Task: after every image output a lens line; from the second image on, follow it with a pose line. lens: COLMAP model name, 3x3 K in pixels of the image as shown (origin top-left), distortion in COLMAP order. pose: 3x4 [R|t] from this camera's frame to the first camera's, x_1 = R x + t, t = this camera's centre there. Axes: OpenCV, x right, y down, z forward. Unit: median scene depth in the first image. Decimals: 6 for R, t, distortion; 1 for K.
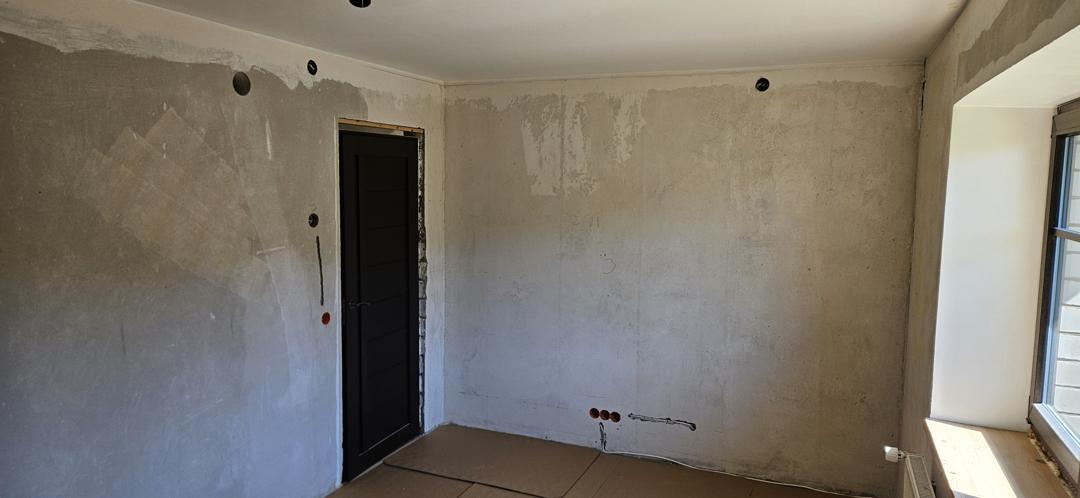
lens RADIAL K [[712.0, 0, 539.3], [0, 712.0, 249.1], [0, 0, 1]] dist [0.045762, -0.015727]
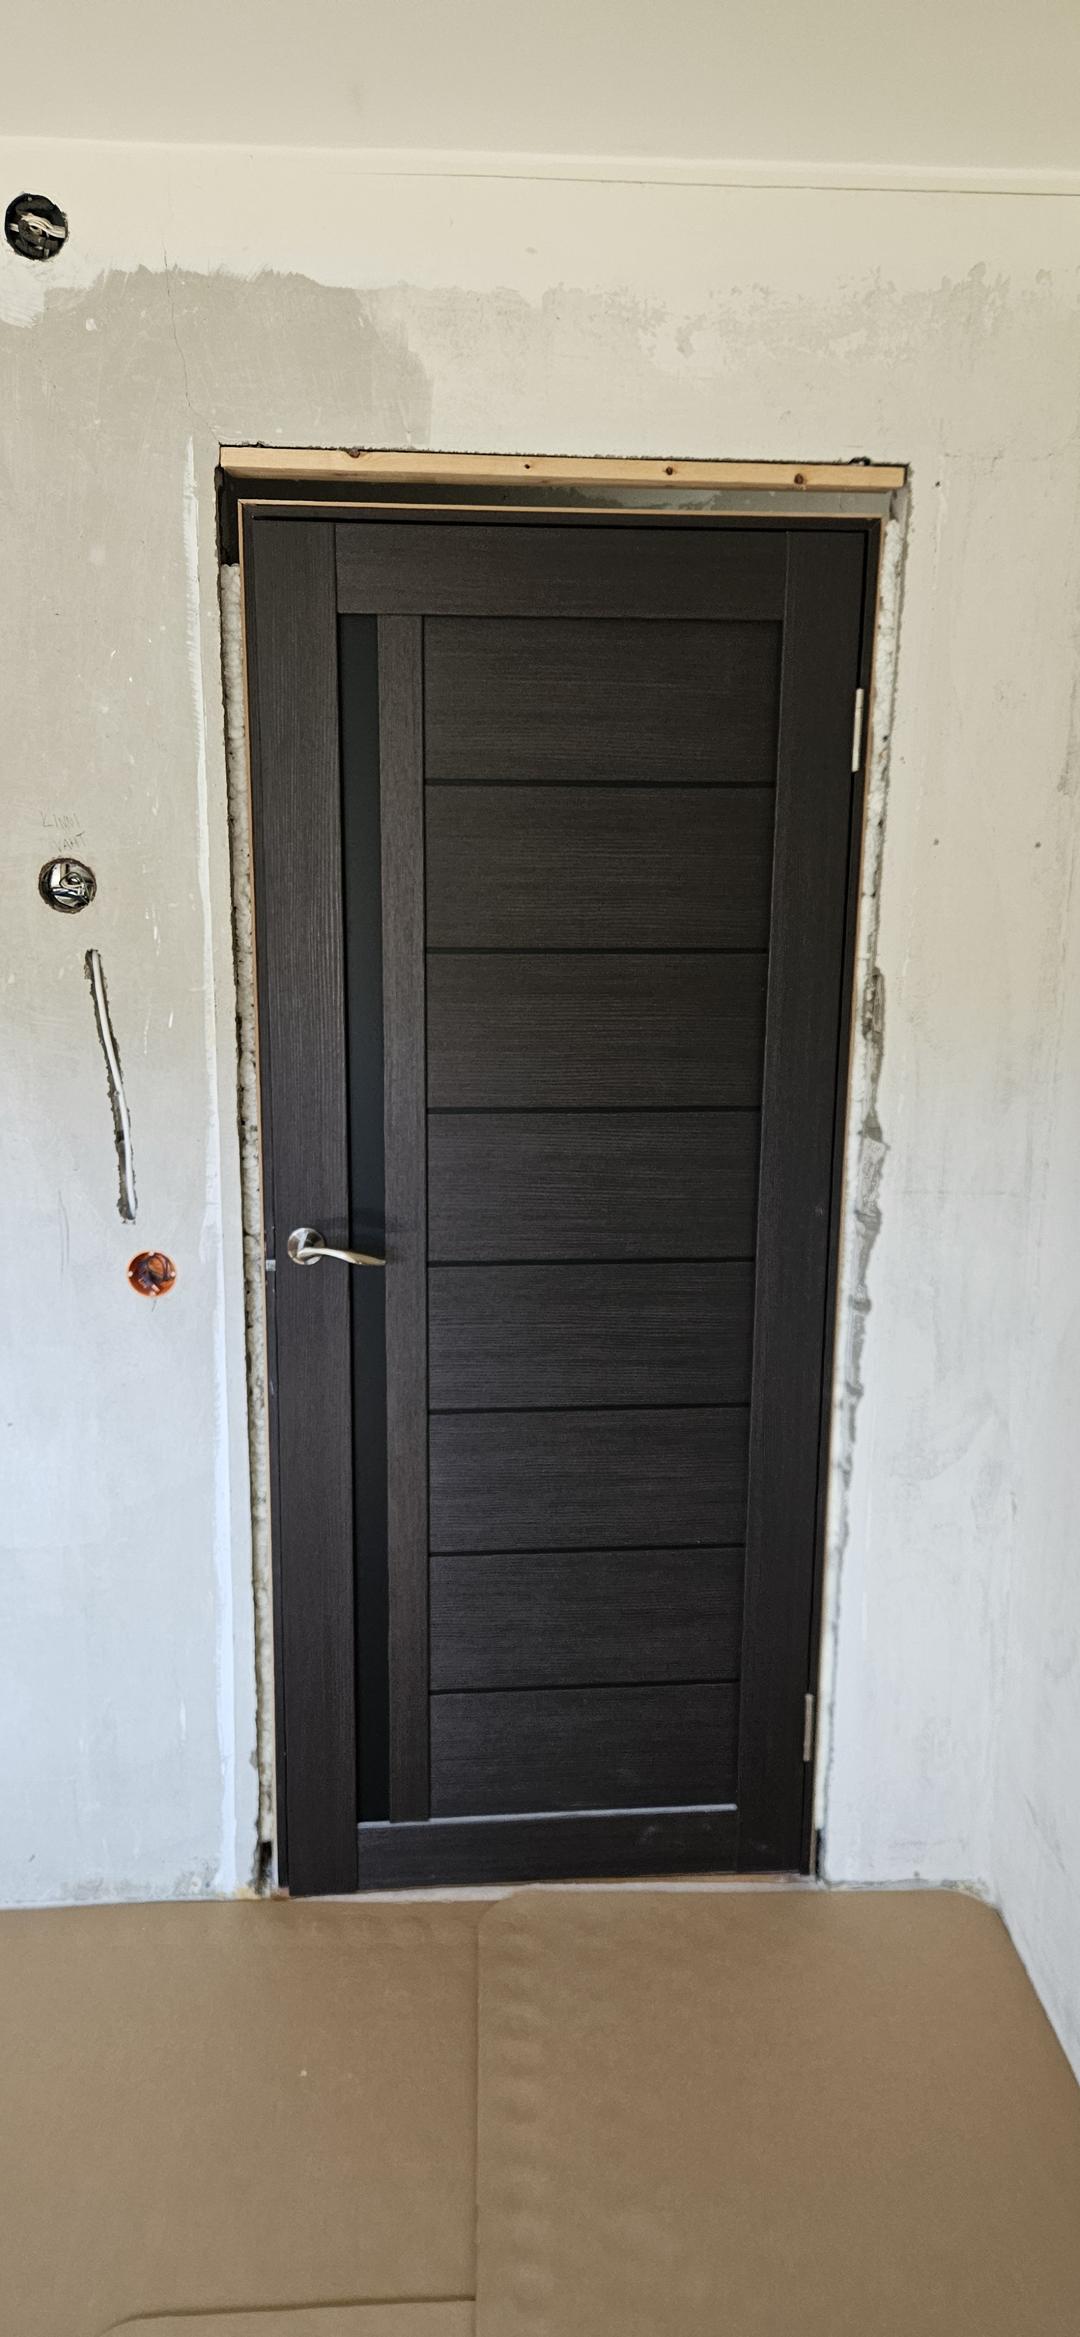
lens RADIAL K [[1540.7, 0, 539.4], [0, 1540.7, 1163.4], [0, 0, 1]] dist [0.045762, -0.015727]
pose [[0.418973, 0.180348, -0.889908, 0.240007], [-0.100733, 0.983258, 0.151841, -0.040001], [0.902394, 0.026025, 0.430126, 0.837562]]
